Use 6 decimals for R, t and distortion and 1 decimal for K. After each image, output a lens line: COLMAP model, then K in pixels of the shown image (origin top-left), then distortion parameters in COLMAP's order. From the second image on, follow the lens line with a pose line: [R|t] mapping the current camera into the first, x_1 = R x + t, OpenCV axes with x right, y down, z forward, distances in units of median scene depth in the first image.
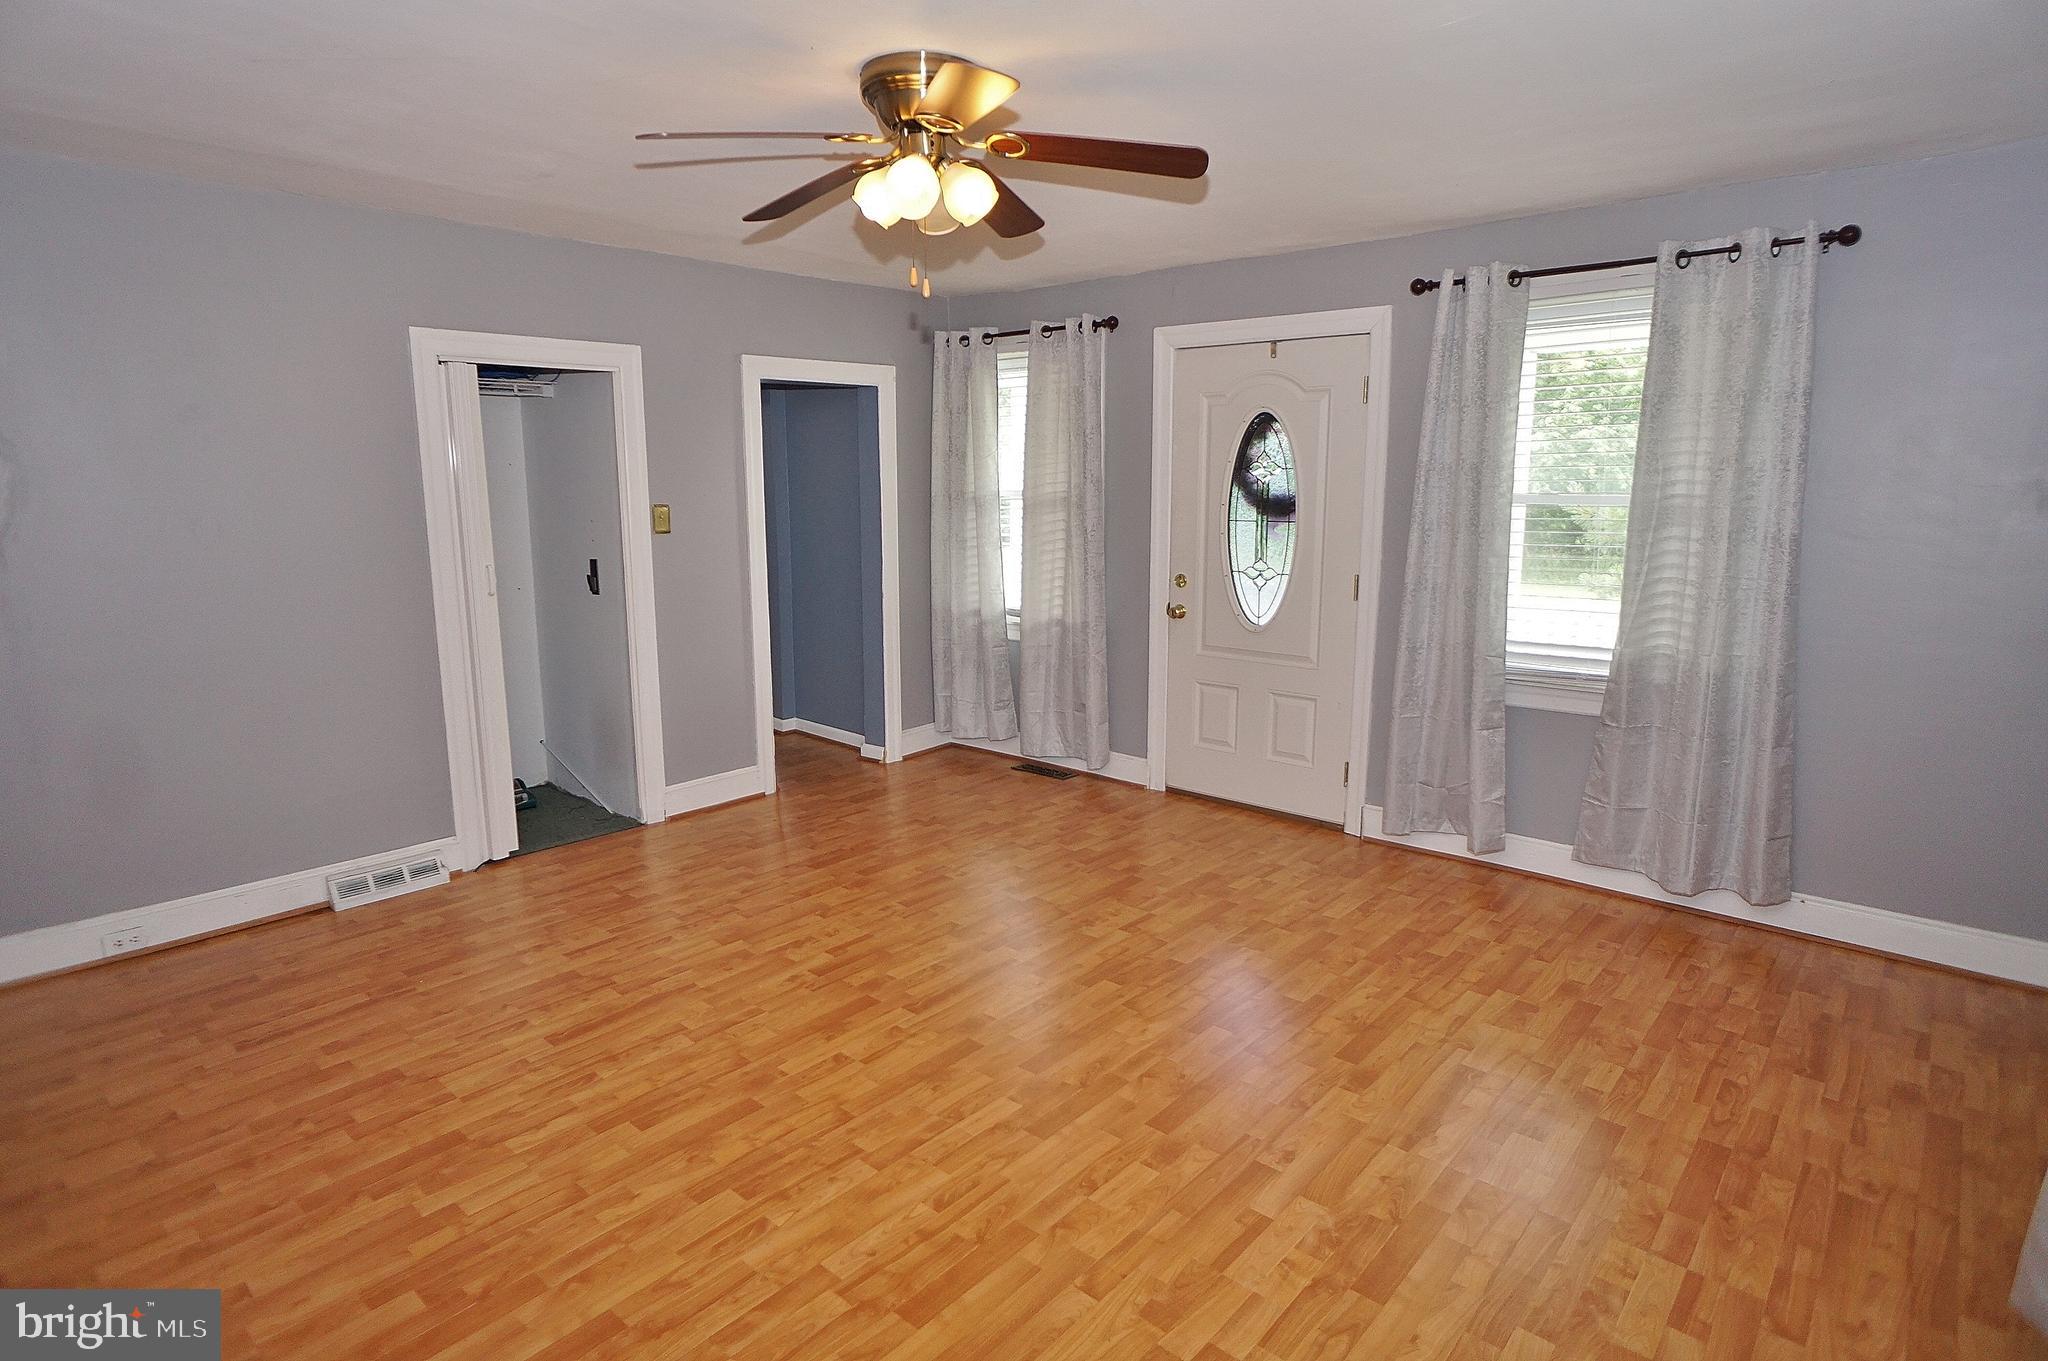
lens RADIAL K [[1087.6, 0, 1022.2], [0, 1087.6, 657.7], [0, 0, 1]] dist [-0.043318, 0.023685]
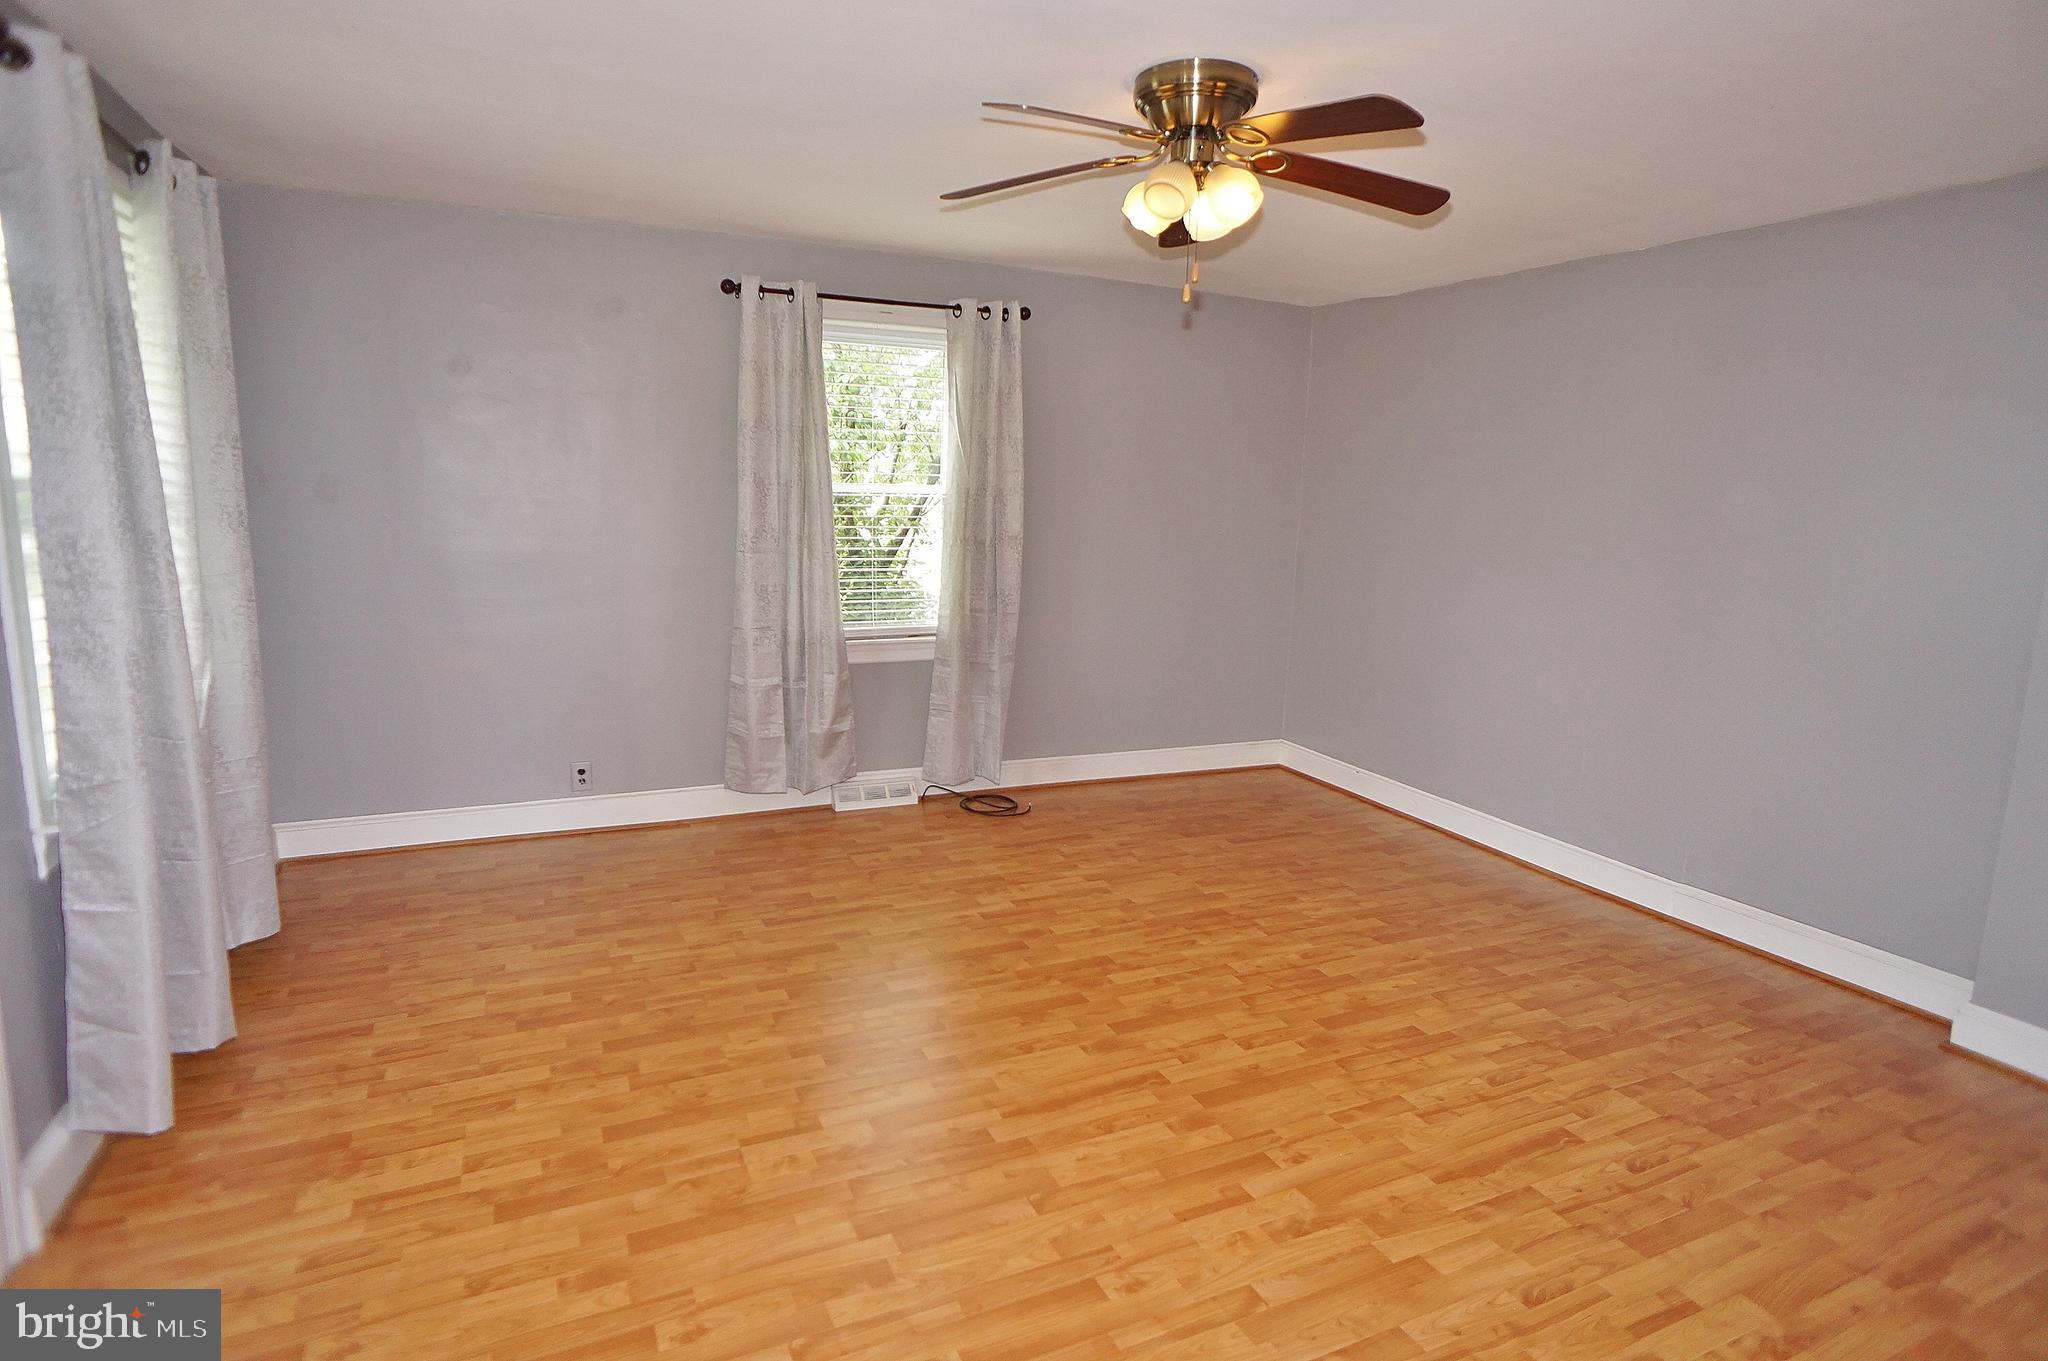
lens RADIAL K [[1087.6, 0, 1022.2], [0, 1087.6, 657.7], [0, 0, 1]] dist [-0.043318, 0.023685]
pose [[-0.916789, -0.088948, 0.389341, -0.348410], [0.034772, 0.953403, 0.299691, -0.306034], [-0.397856, 0.288291, -0.870976, 1.915814]]
